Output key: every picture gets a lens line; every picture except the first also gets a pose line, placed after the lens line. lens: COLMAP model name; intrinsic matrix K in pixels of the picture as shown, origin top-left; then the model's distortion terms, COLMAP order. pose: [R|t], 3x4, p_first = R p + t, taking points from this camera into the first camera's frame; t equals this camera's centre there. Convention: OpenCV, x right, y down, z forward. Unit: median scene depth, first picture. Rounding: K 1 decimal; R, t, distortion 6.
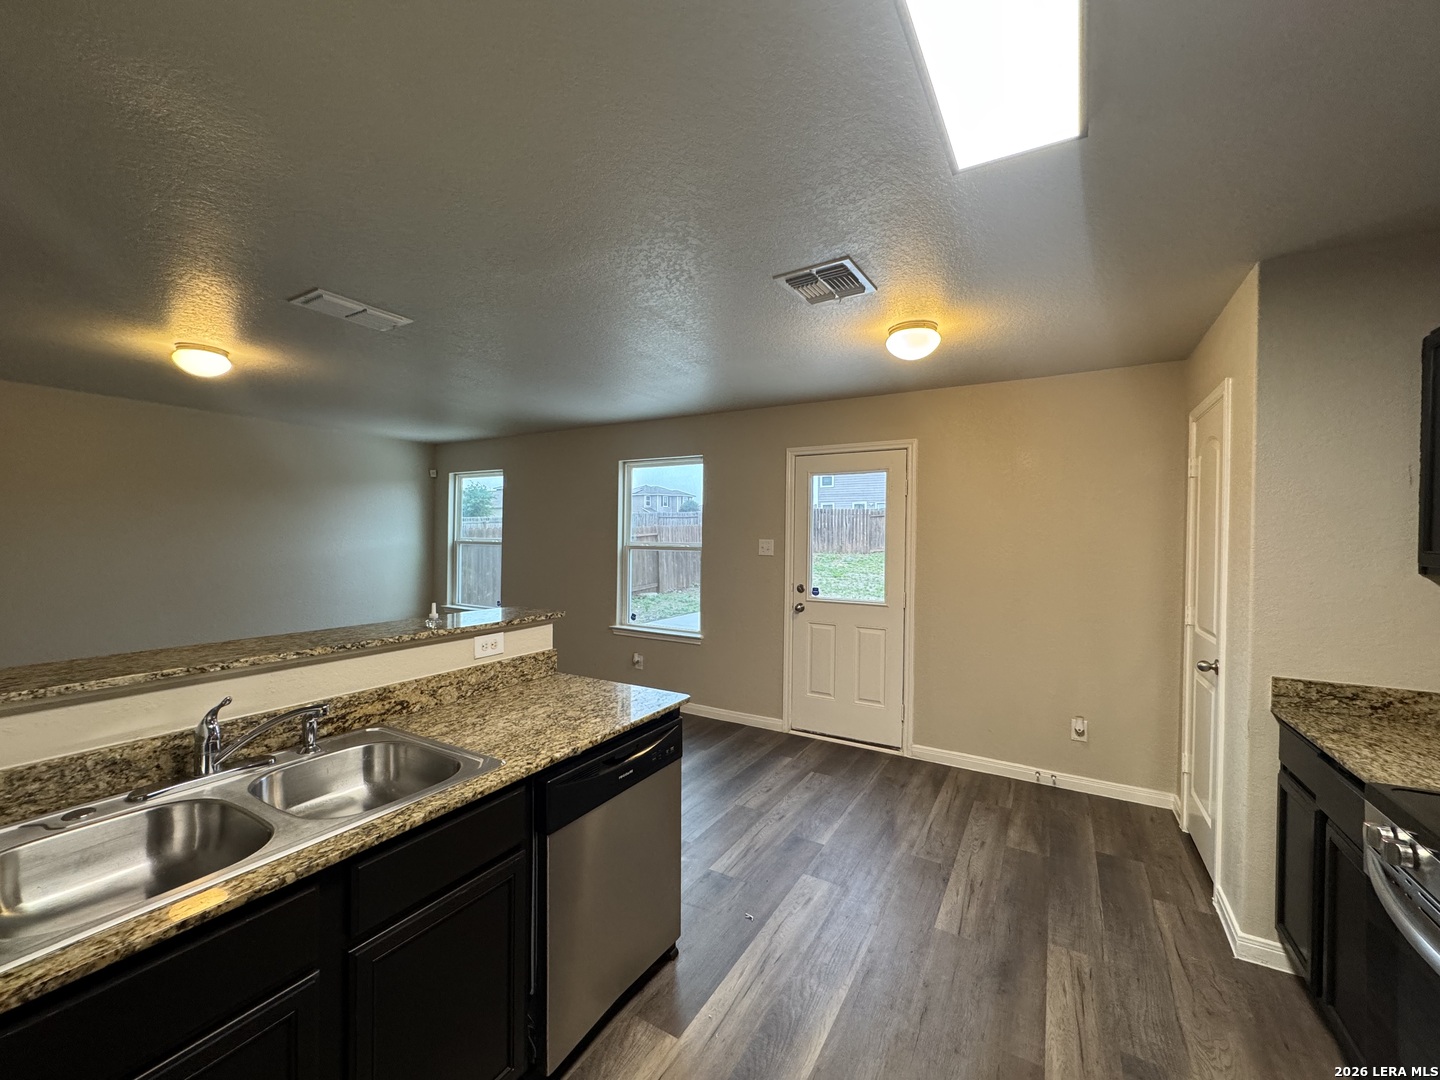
lens RADIAL K [[571.8, 0, 720.2], [0, 571.8, 539.7], [0, 0, 1]] dist [0.001613, 0.000185]
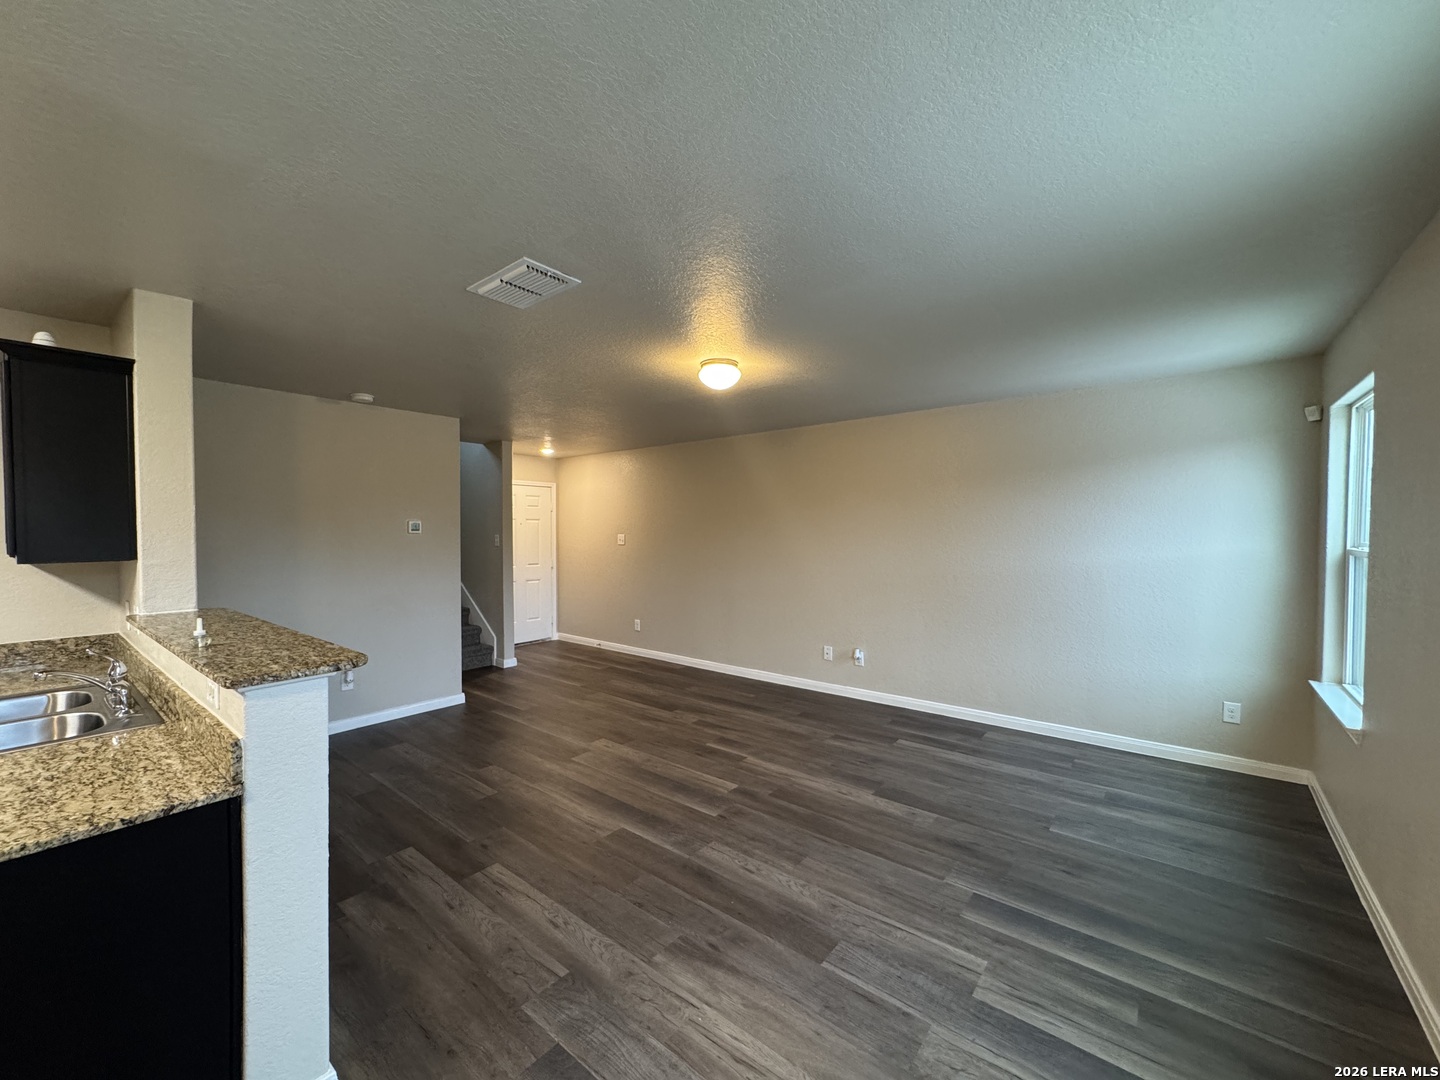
lens RADIAL K [[571.8, 0, 715.1], [0, 571.8, 541.3], [0, 0, 1]] dist [0.001613, 0.000185]
pose [[-0.151299, 0.010693, -0.988430, 0.109229], [0.001435, 0.999943, 0.010598, -0.007699], [0.988487, 0.000185, -0.151306, 0.827541]]
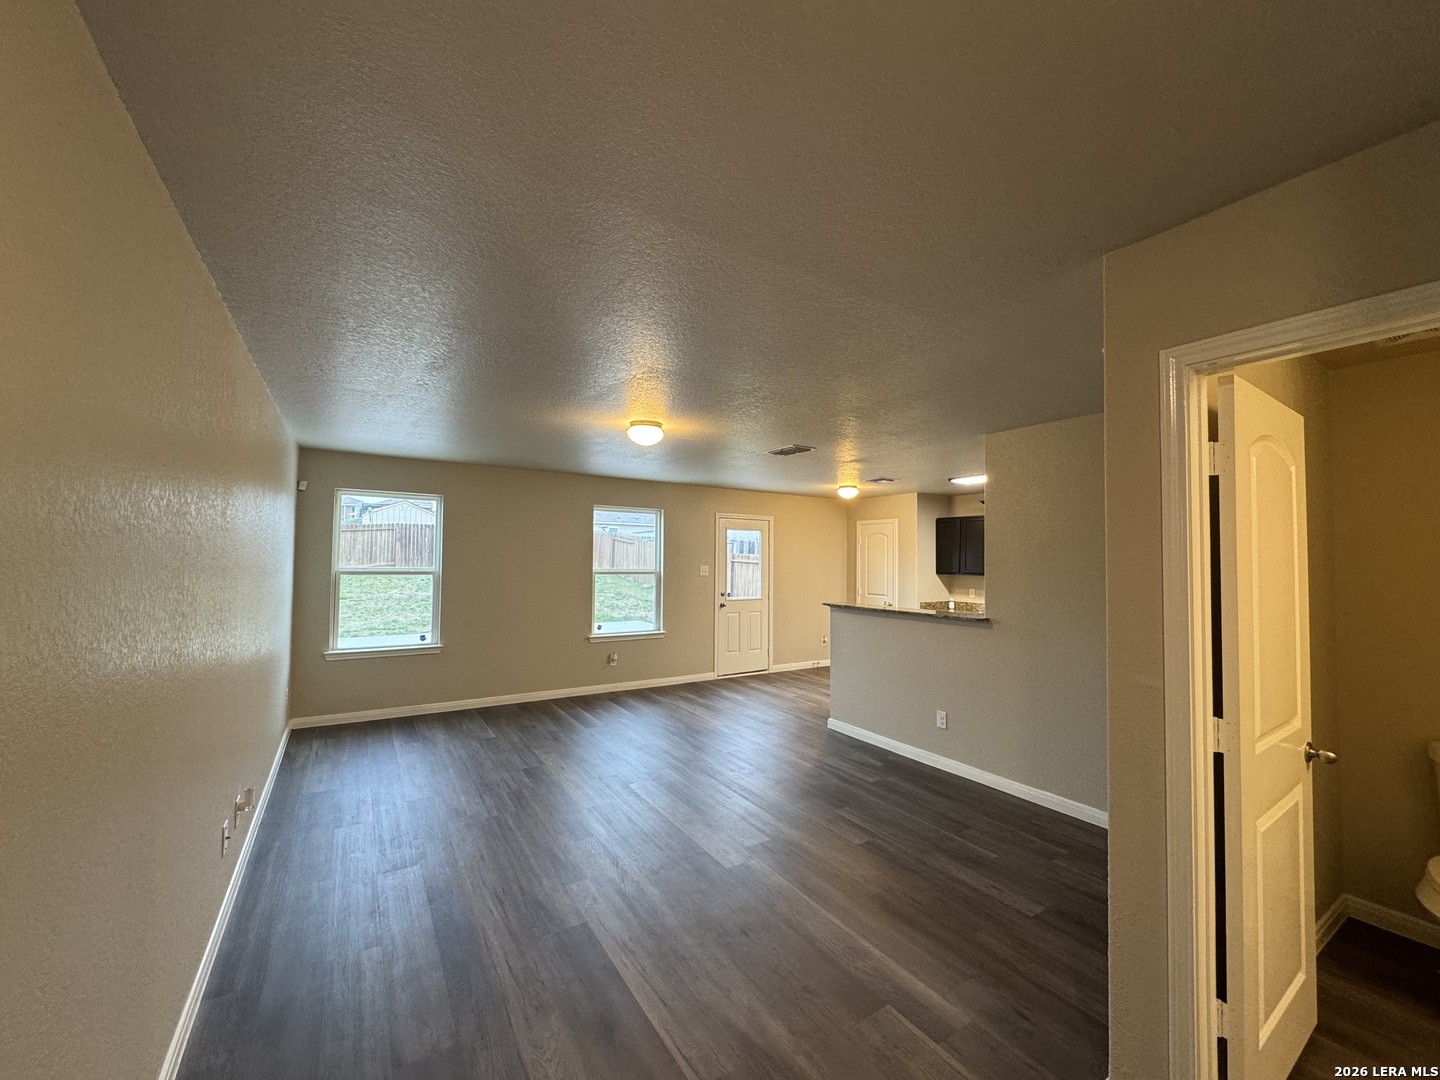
lens RADIAL K [[571.8, 0, 727.8], [0, 571.8, 541.1], [0, 0, 1]] dist [0.001613, 0.000185]
pose [[0.436334, 0.025080, 0.899435, -1.370662], [-0.006914, 0.999675, -0.024521, -0.031696], [-0.899758, 0.004481, 0.436366, 0.220027]]
